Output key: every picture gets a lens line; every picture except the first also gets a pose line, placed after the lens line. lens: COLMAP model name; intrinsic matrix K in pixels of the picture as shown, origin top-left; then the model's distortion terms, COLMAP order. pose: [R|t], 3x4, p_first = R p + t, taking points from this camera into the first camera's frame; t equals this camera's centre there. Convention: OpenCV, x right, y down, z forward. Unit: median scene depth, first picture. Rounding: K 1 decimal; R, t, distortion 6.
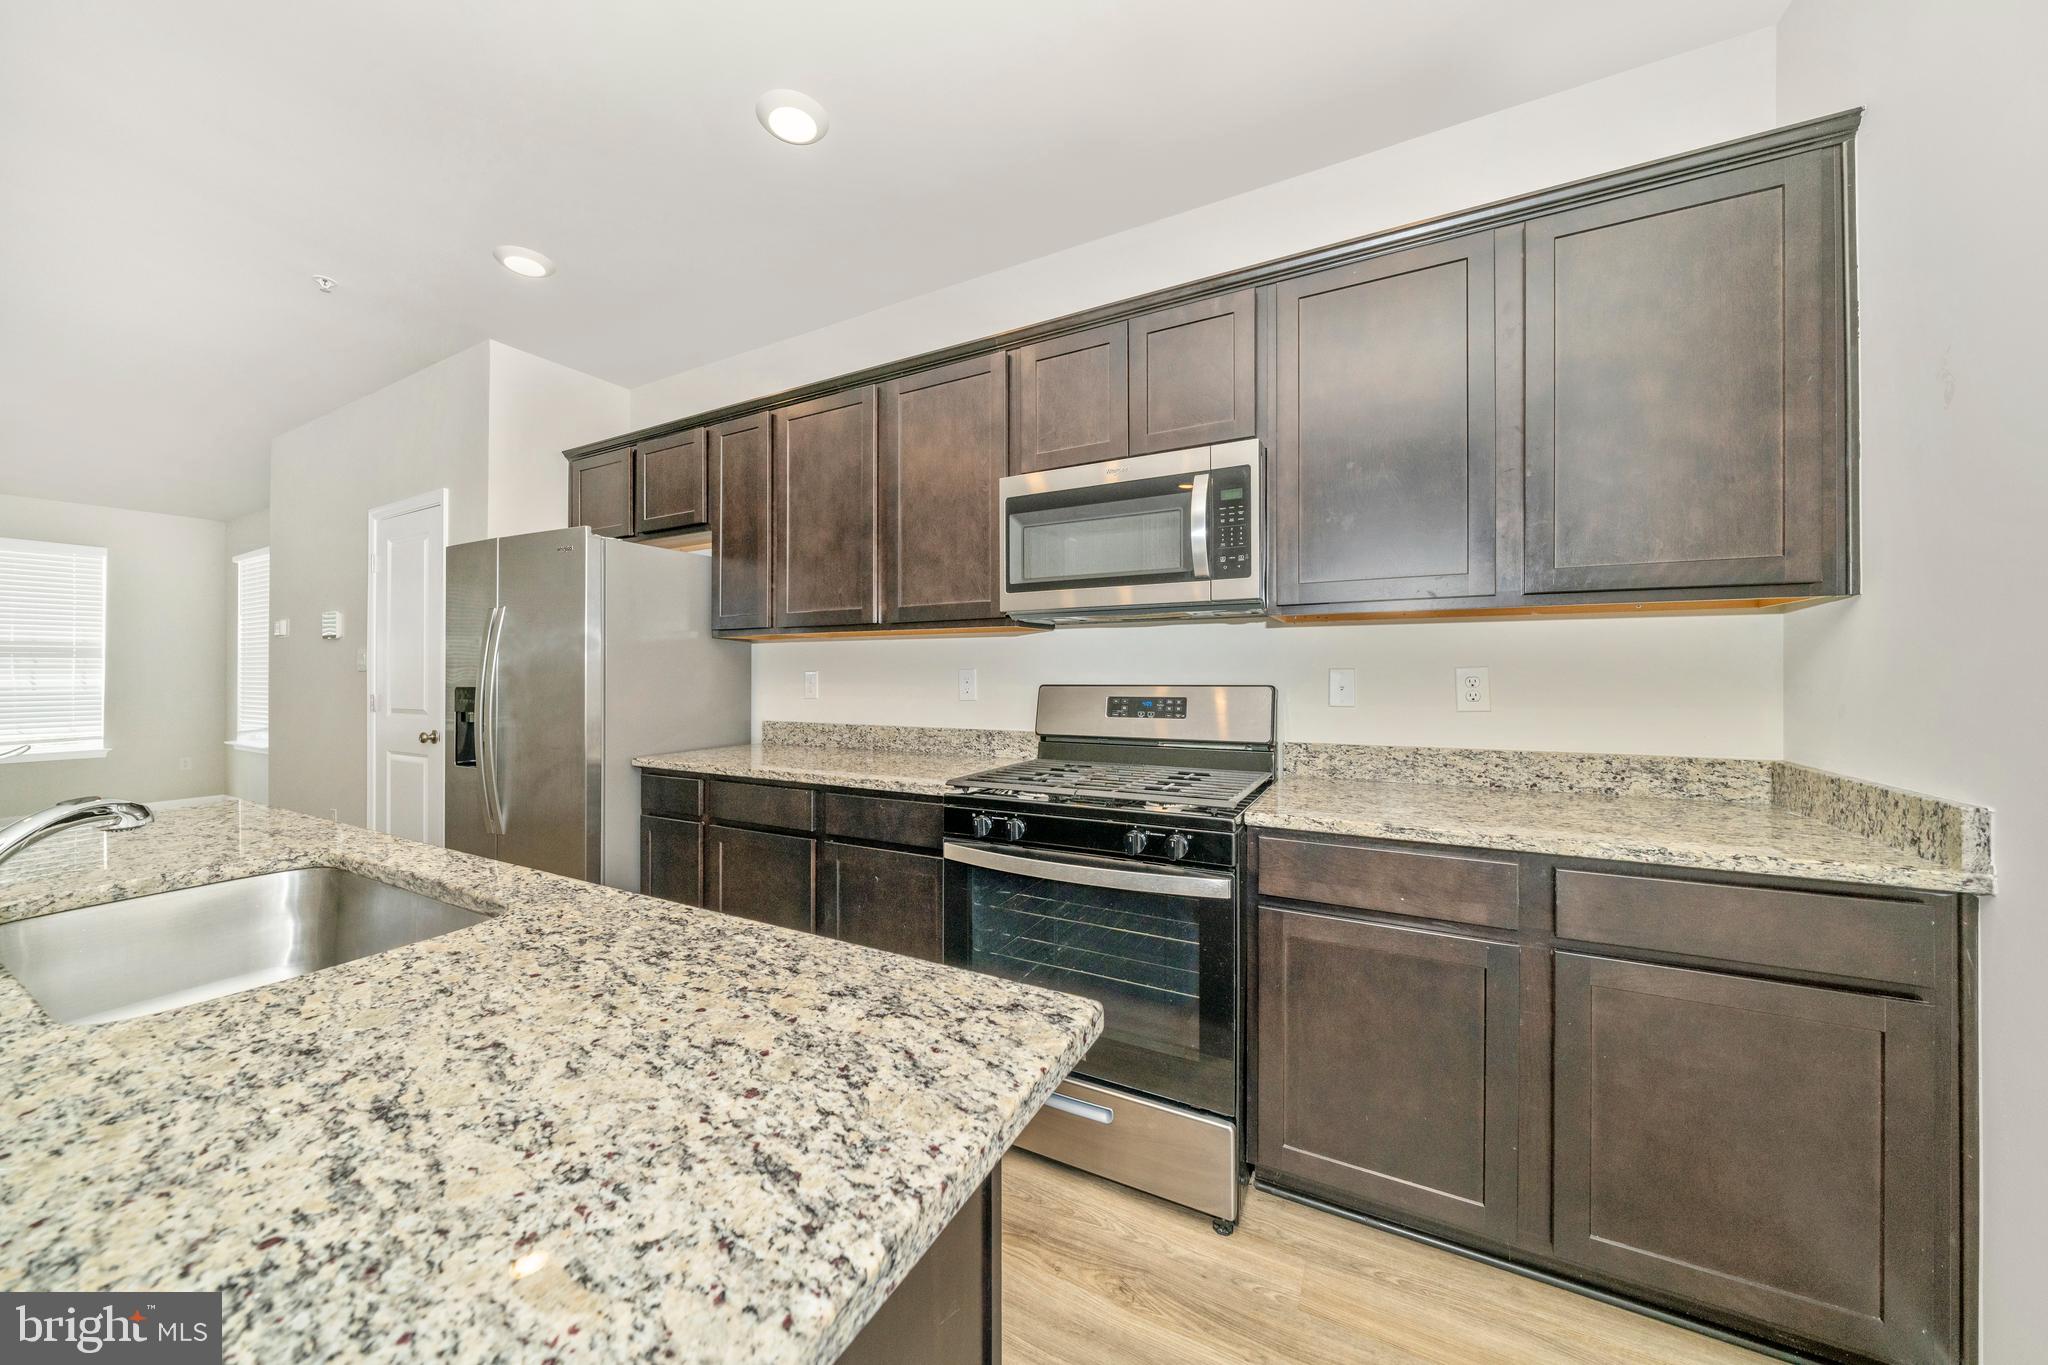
lens RADIAL K [[694.5, 0, 994.6], [0, 694.5, 666.5], [0, 0, 1]] dist [-0.006000, 0.000194]
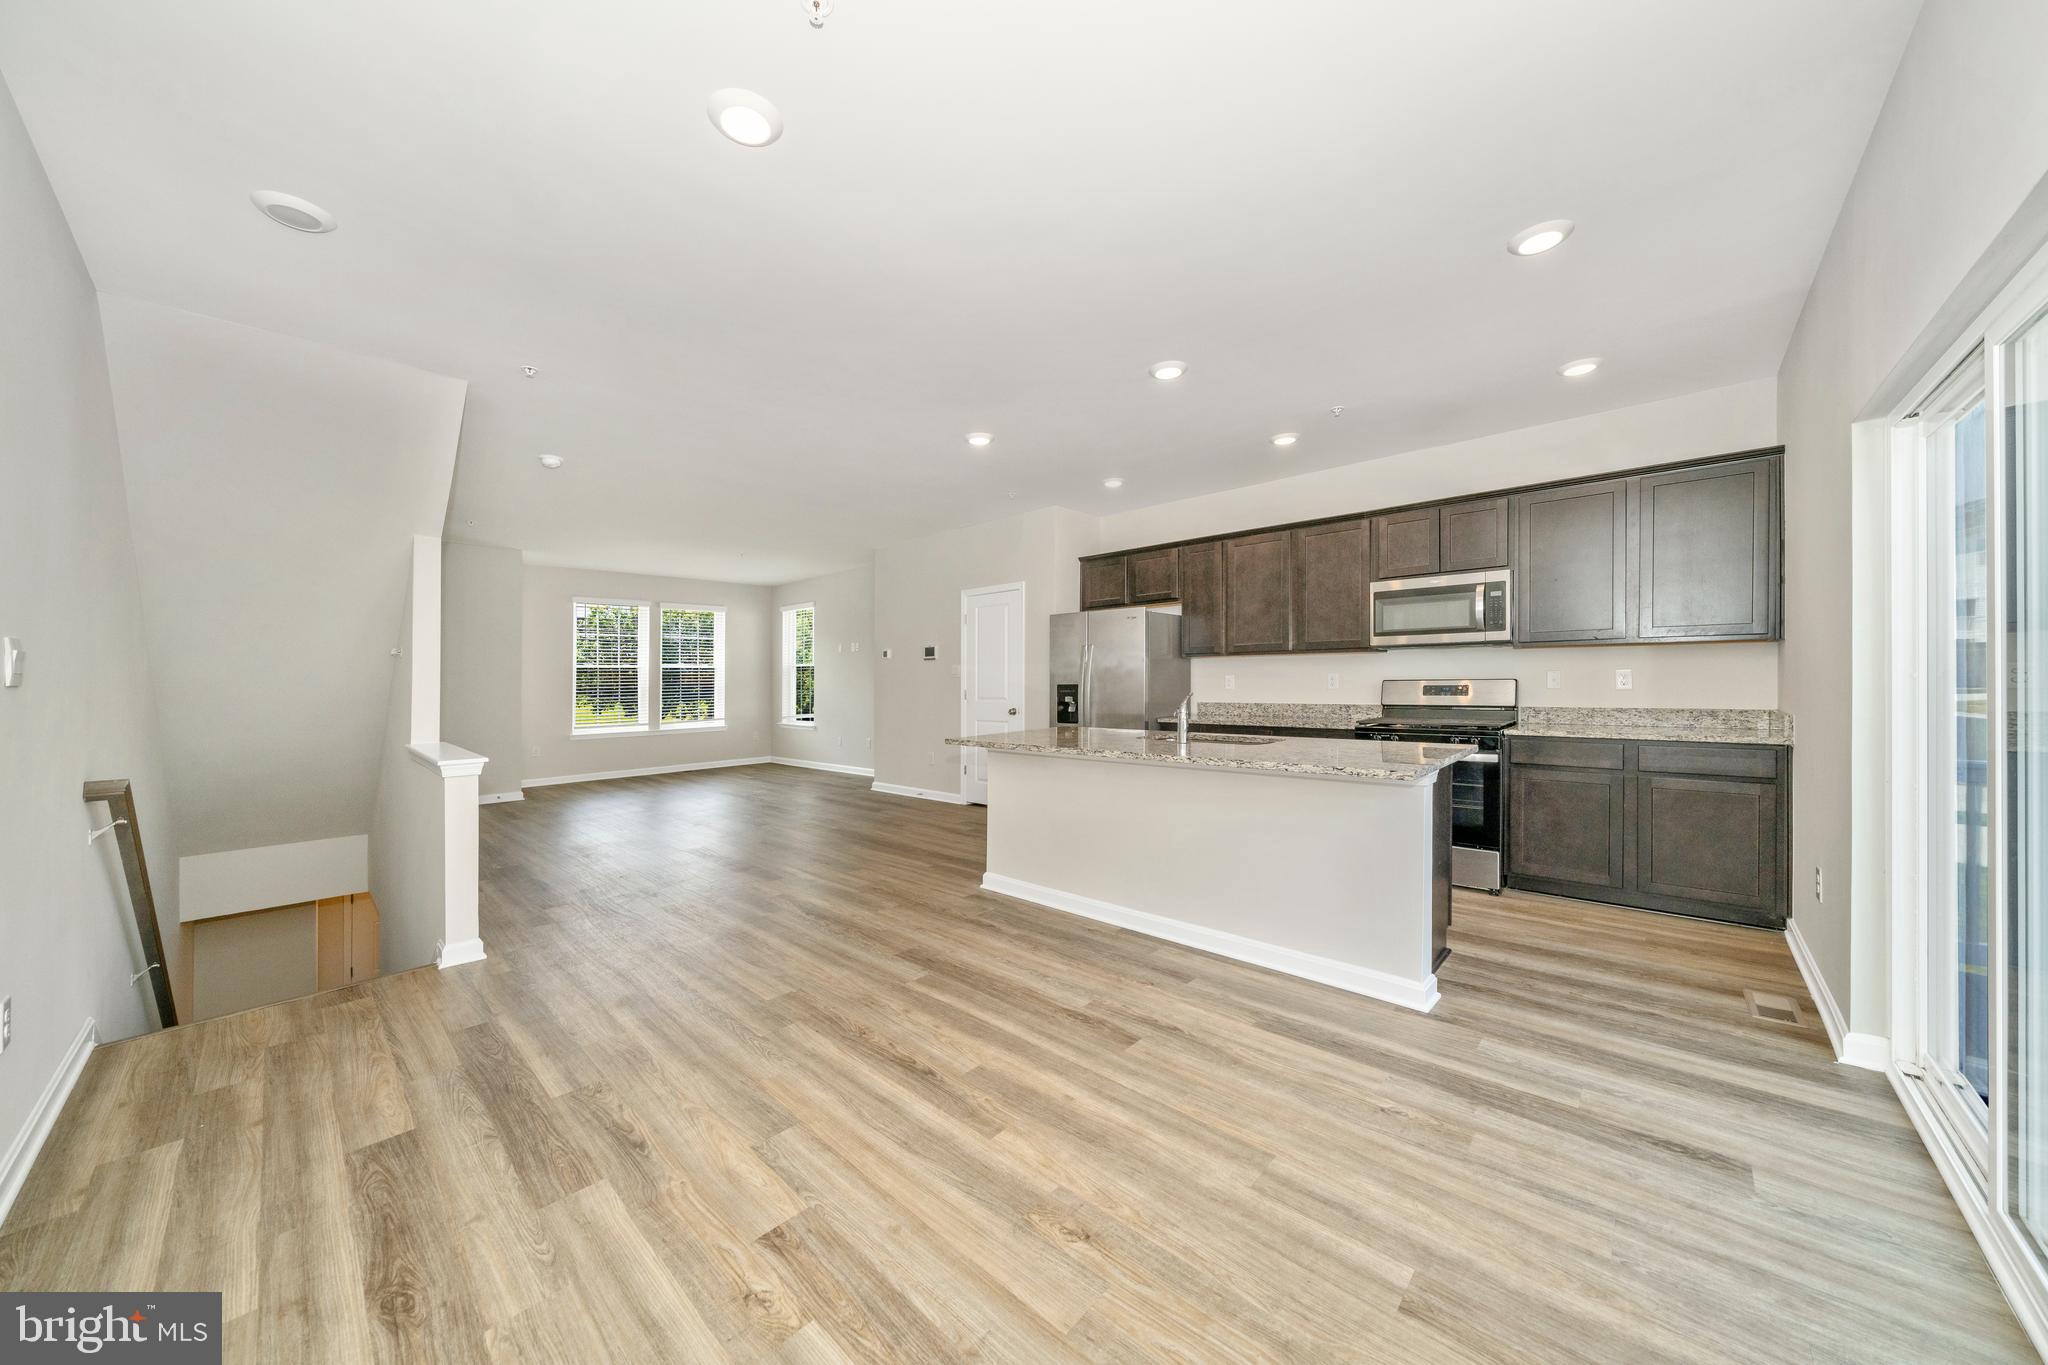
lens RADIAL K [[694.5, 0, 1011.1], [0, 694.5, 686.4], [0, 0, 1]] dist [-0.006000, 0.000194]
pose [[0.970785, -0.005511, -0.239889, -0.561119], [0.010600, 0.999745, 0.019929, -0.007904], [0.239718, -0.021889, 0.970596, -1.352608]]
